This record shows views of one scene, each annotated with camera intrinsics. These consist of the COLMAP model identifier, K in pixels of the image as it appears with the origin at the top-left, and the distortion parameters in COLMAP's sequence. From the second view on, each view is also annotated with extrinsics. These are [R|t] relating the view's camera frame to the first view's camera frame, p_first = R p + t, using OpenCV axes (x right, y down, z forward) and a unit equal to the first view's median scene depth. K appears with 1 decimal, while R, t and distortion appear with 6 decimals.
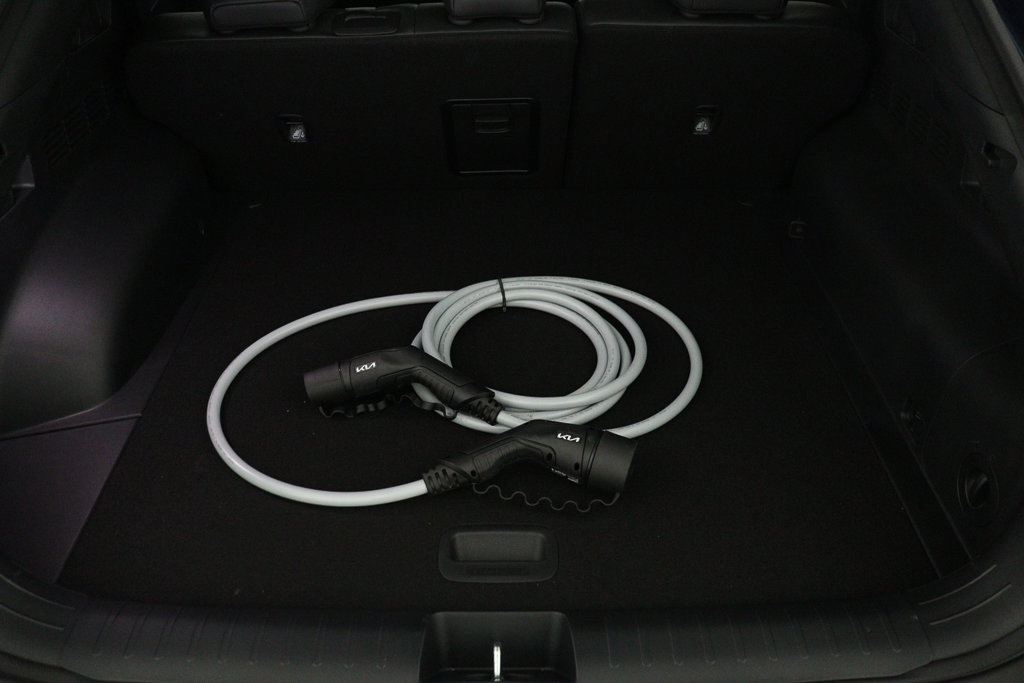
lens RADIAL K [[844.8, 0, 512.0], [0, 844.8, 341.5], [0, 0, 1]] dist [-0.182851, 0.163073]
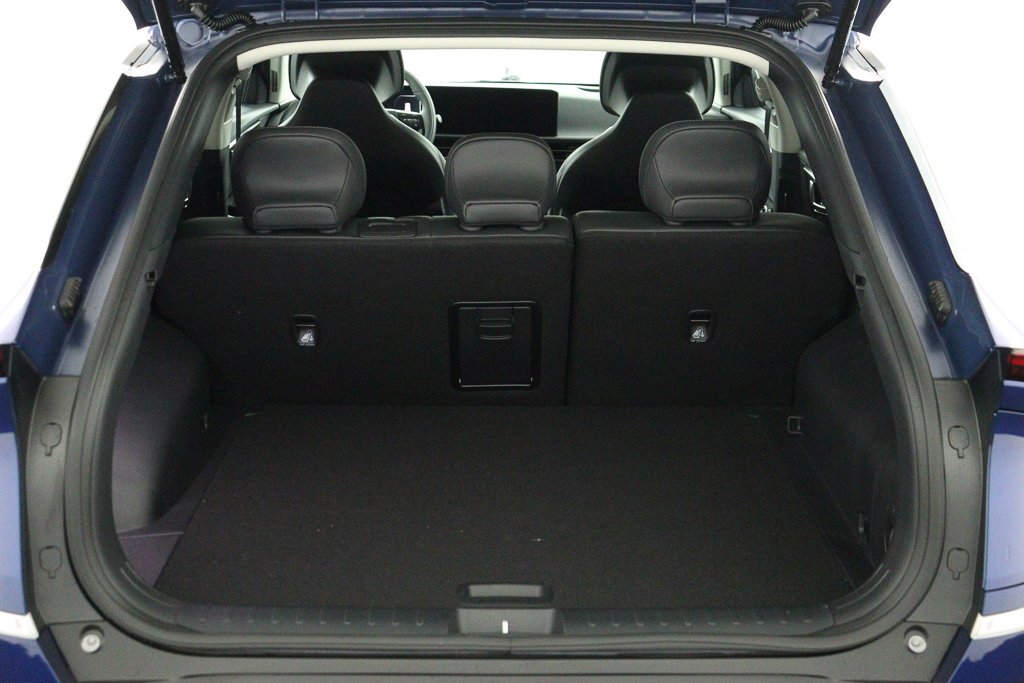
lens RADIAL K [[1667.9, 0, 512.0], [0, 1667.9, 341.5], [0, 0, 1]] dist [0.263769, 0.008784]
pose [[0.999985, 0.004512, 0.003229, -0.011633], [-0.002964, 0.926376, -0.376589, 0.624970], [-0.004691, 0.376573, 0.926375, -1.081974]]
